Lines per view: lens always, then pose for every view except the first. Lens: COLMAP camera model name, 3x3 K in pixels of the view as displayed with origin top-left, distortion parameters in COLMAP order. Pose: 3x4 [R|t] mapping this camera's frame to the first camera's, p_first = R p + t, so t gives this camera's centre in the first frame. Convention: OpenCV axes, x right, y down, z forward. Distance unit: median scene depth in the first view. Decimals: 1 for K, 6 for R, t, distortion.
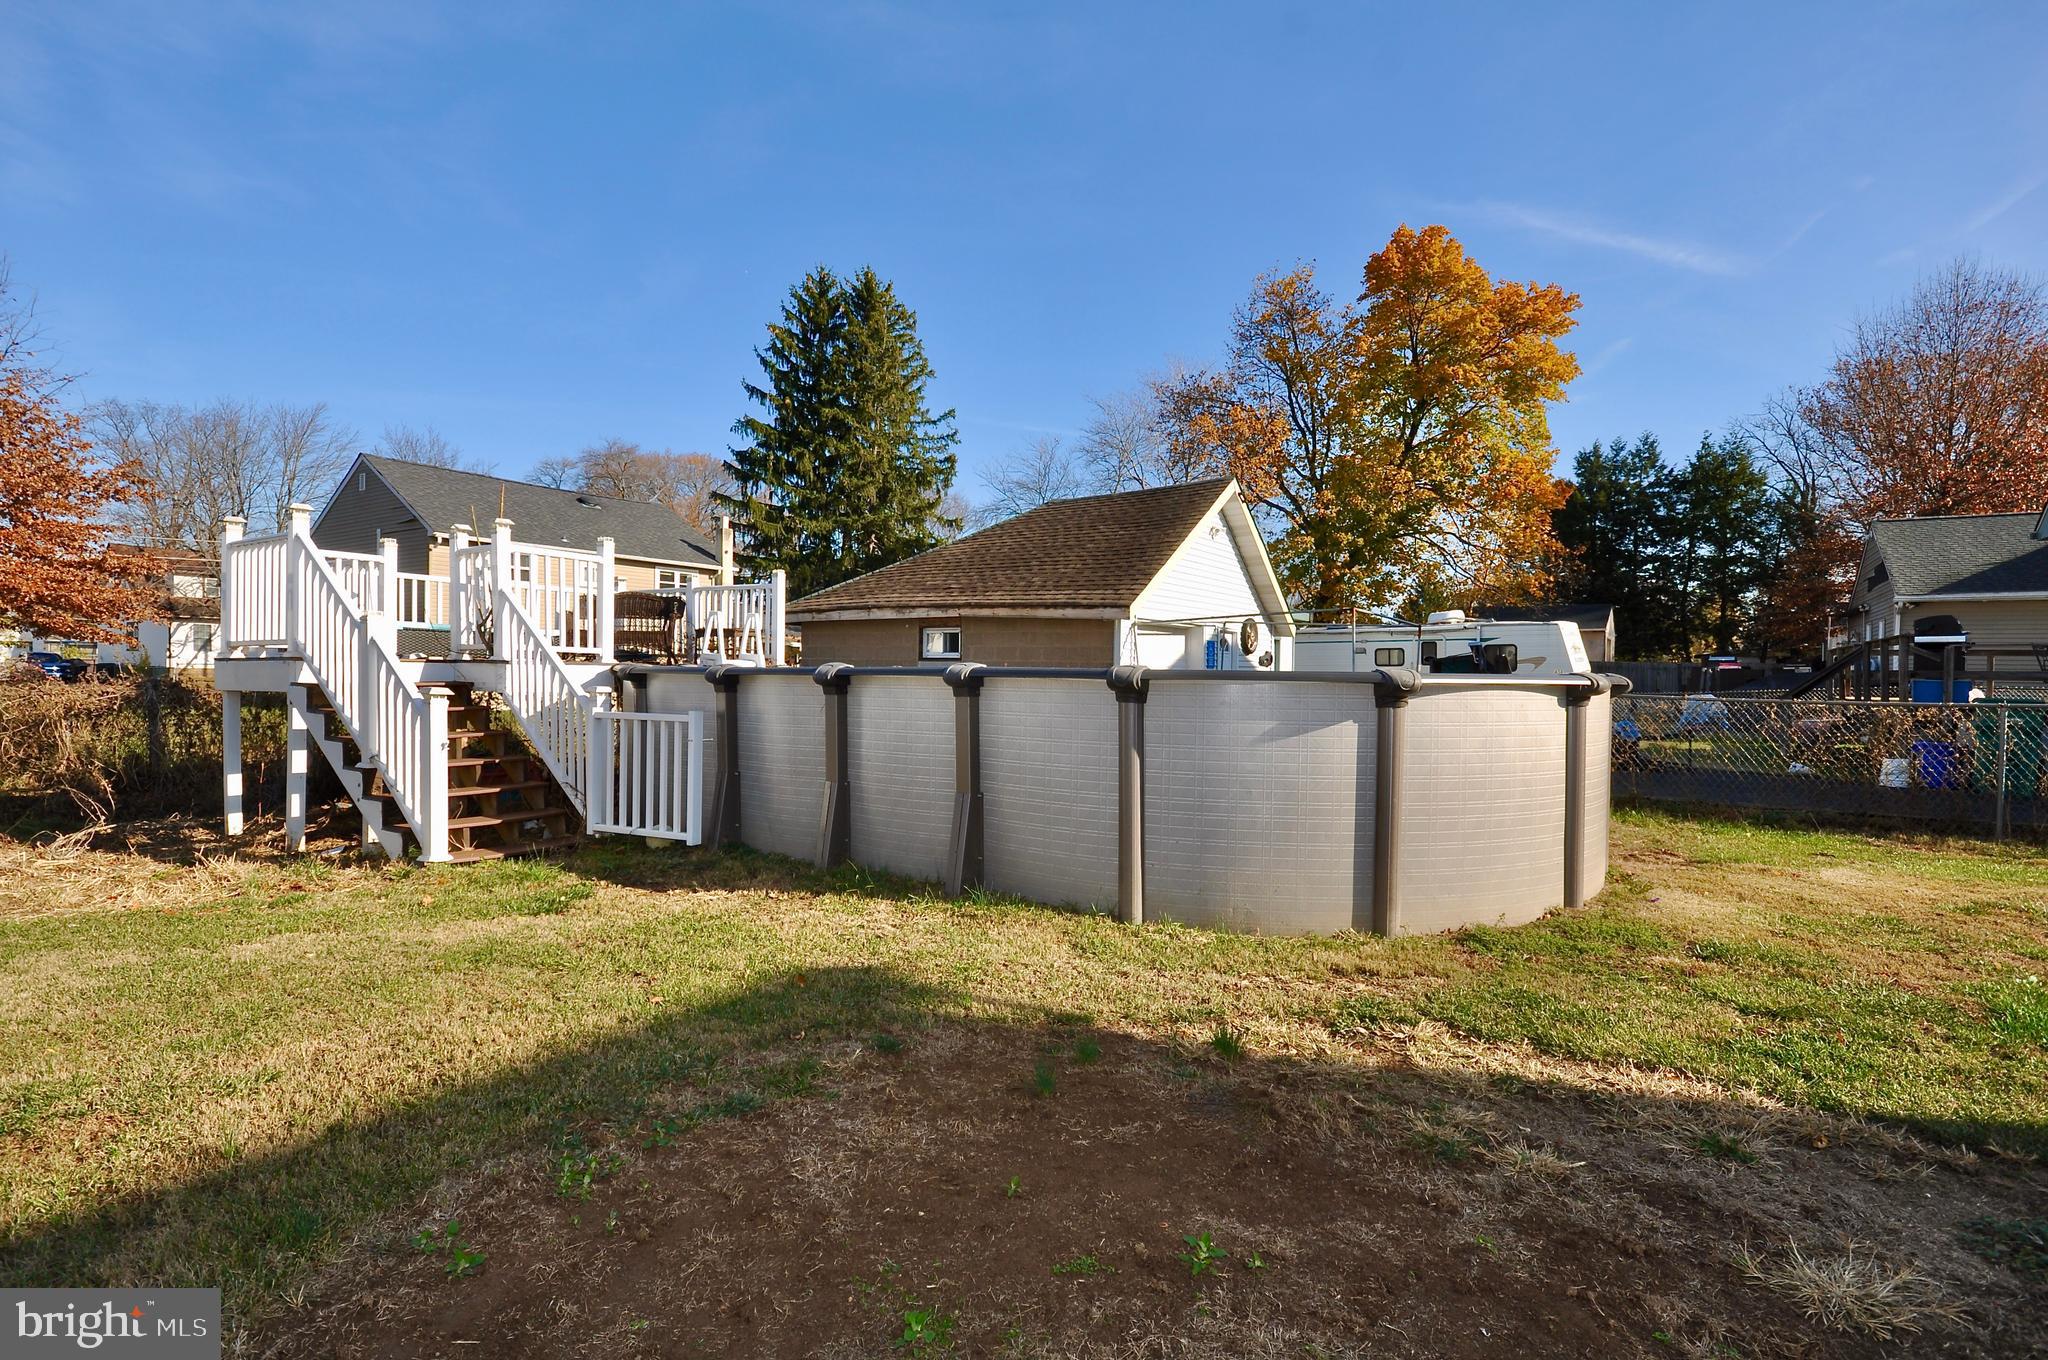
lens RADIAL K [[1042.0, 0, 1098.5], [0, 1042.0, 669.1], [0, 0, 1]] dist [0.003275, -0.000744]
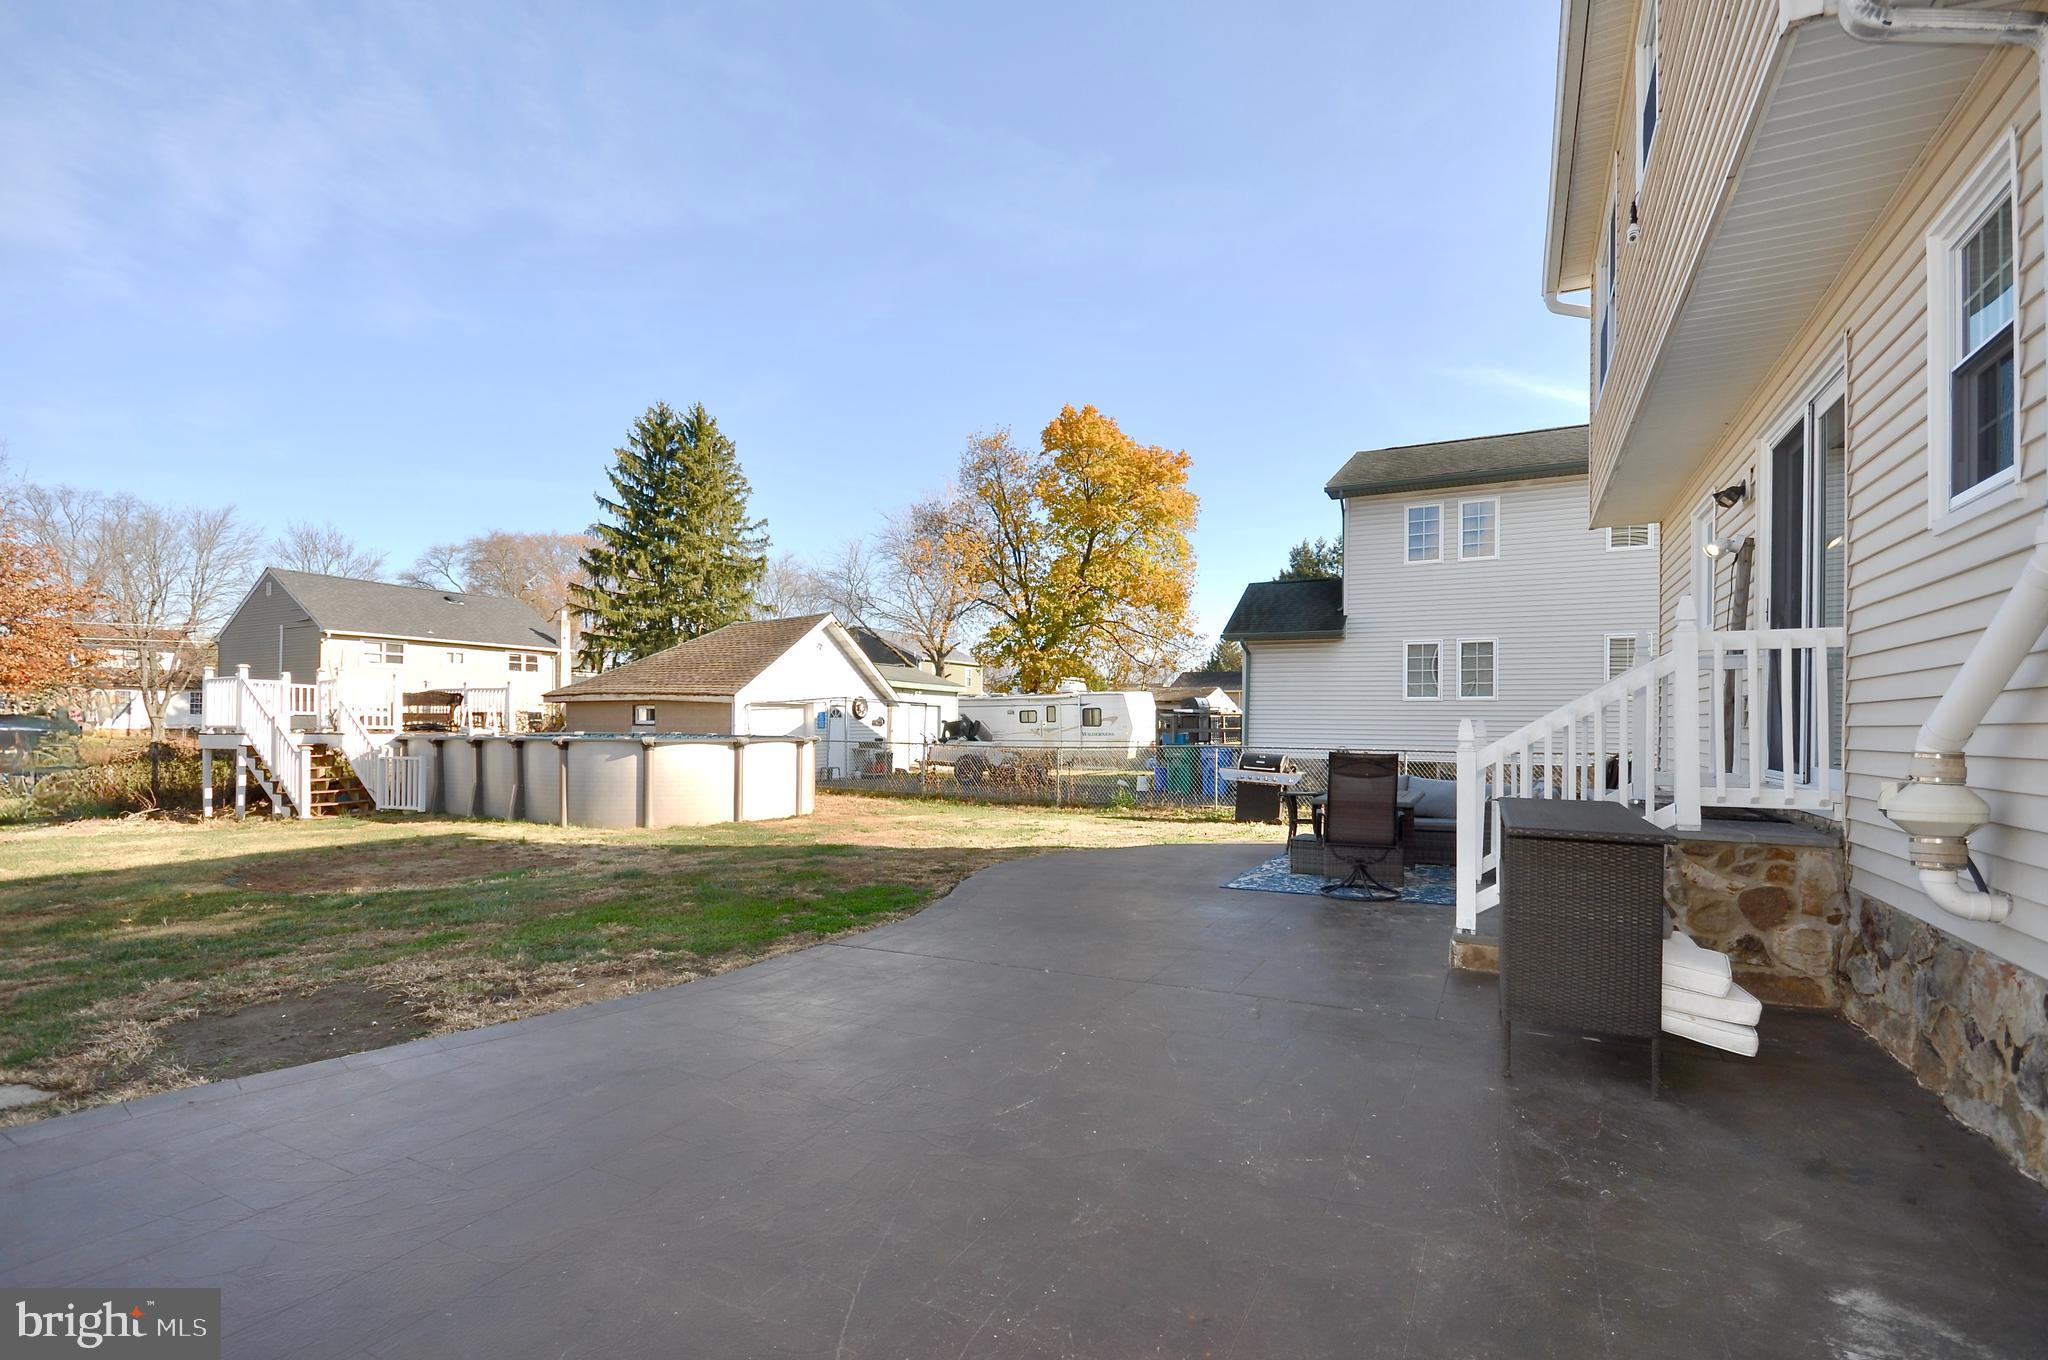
lens RADIAL K [[903.4, 0, 1019.6], [0, 903.4, 704.9], [0, 0, 1]] dist [0.017115, -0.016015]
pose [[0.996825, -0.006850, 0.079333, 0.164216], [0.008272, 0.999811, -0.017611, -0.005429], [-0.079198, 0.018211, 0.996693, -0.237584]]
